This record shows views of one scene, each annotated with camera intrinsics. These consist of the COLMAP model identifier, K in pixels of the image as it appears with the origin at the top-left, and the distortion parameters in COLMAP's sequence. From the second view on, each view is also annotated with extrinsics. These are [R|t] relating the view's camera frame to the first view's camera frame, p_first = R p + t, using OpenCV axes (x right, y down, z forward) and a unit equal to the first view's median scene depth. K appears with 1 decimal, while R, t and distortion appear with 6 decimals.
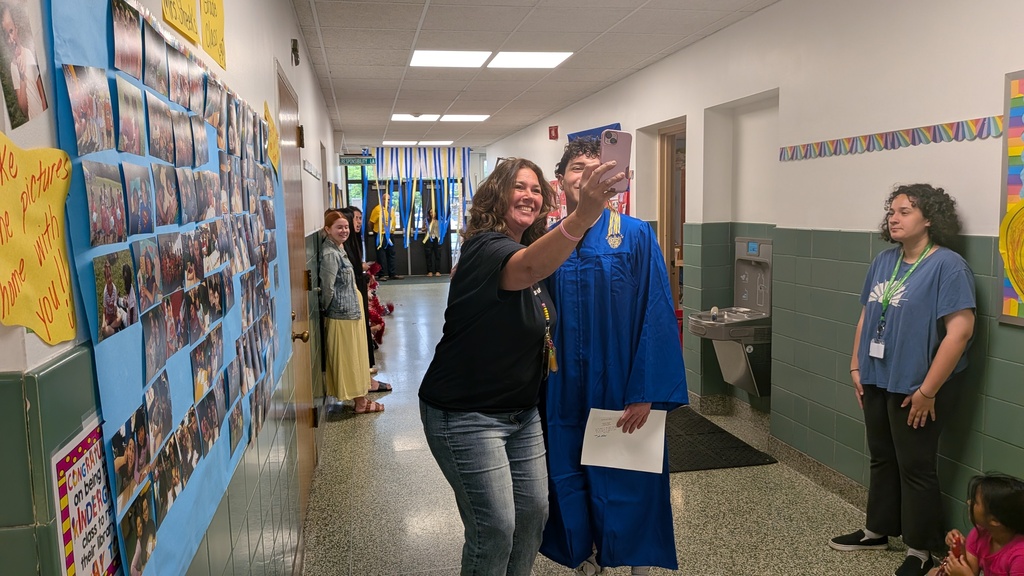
lens RADIAL K [[731.7, 0, 508.6], [0, 731.7, 290.4], [0, 0, 1]] dist [0.035124, -0.070876]
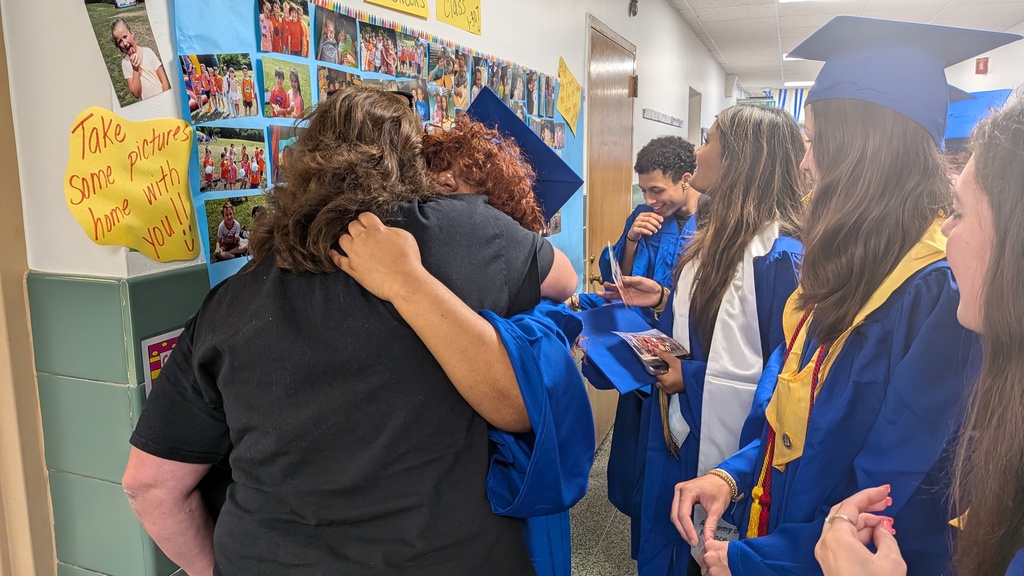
lens RADIAL K [[731.7, 0, 517.0], [0, 731.7, 279.5], [0, 0, 1]] dist [0.035124, -0.070876]
pose [[0.854277, 0.097650, -0.510564, 0.135176], [-0.067146, 0.994698, 0.077895, -0.009320], [0.515463, -0.032262, 0.856304, 0.030326]]
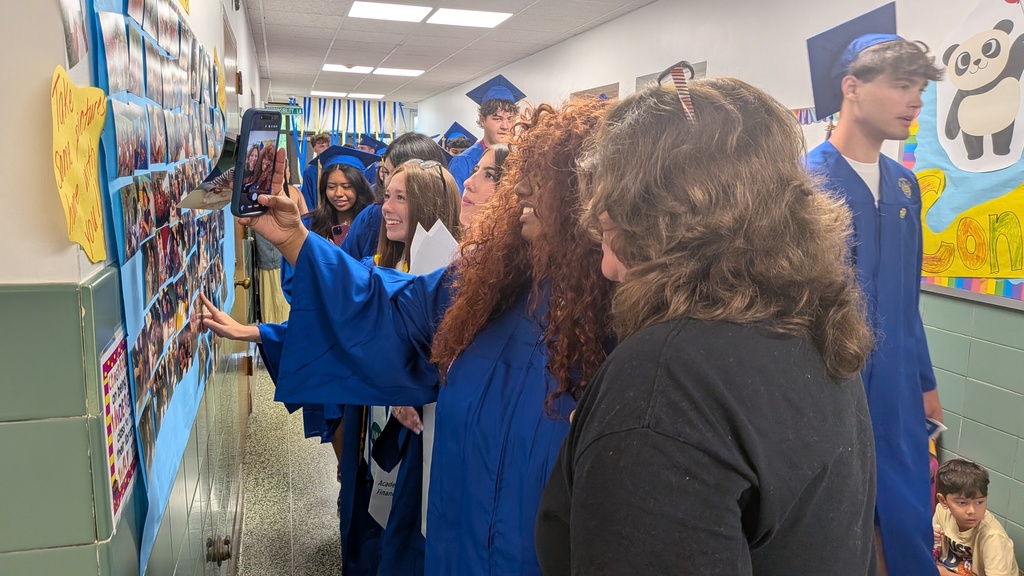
lens RADIAL K [[731.7, 0, 516.2], [0, 731.7, 286.5], [0, 0, 1]] dist [0.035124, -0.070876]
pose [[0.993182, 0.022739, 0.114332, -0.020816], [-0.028247, 0.998506, 0.046781, 0.008047], [-0.113098, -0.049692, 0.992340, -0.040515]]
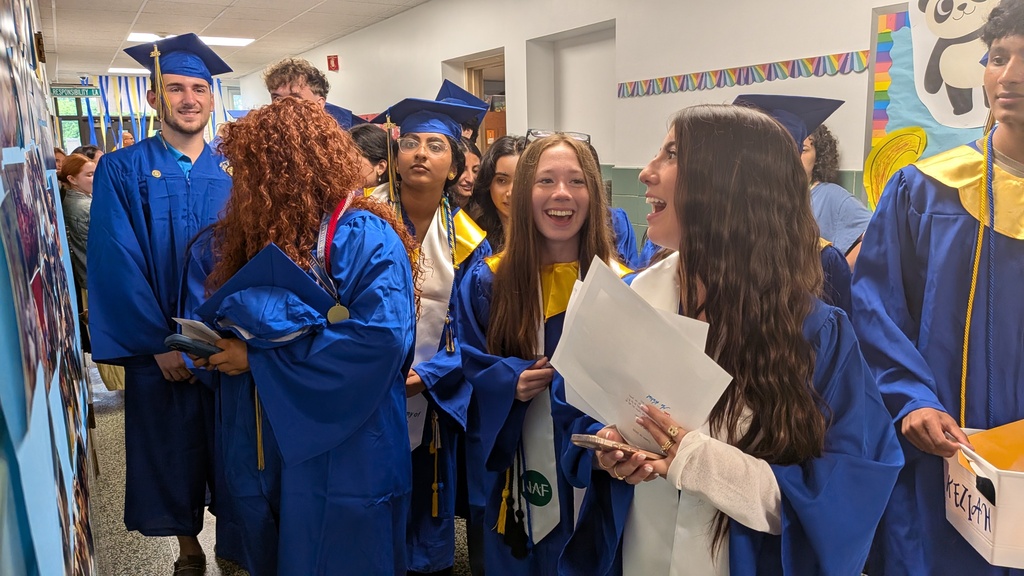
lens RADIAL K [[731.7, 0, 535.5], [0, 731.7, 299.4], [0, 0, 1]] dist [0.035124, -0.070876]
pose [[0.933809, -0.069688, 0.350919, -0.099130], [0.039268, 0.994884, 0.093076, -0.005171], [-0.355610, -0.073135, 0.931769, 0.129208]]
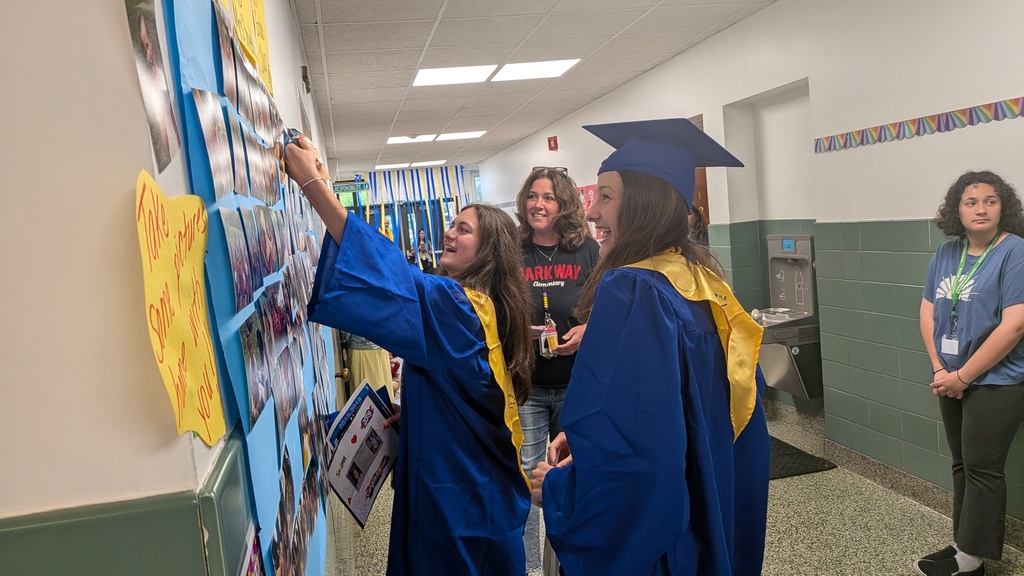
lens RADIAL K [[731.7, 0, 494.9], [0, 731.7, 294.5], [0, 0, 1]] dist [0.035124, -0.070876]
pose [[0.997062, -0.076413, -0.005300, -0.061673], [0.076328, 0.996975, -0.014667, -0.010480], [0.006404, 0.014220, 0.999878, 0.044150]]
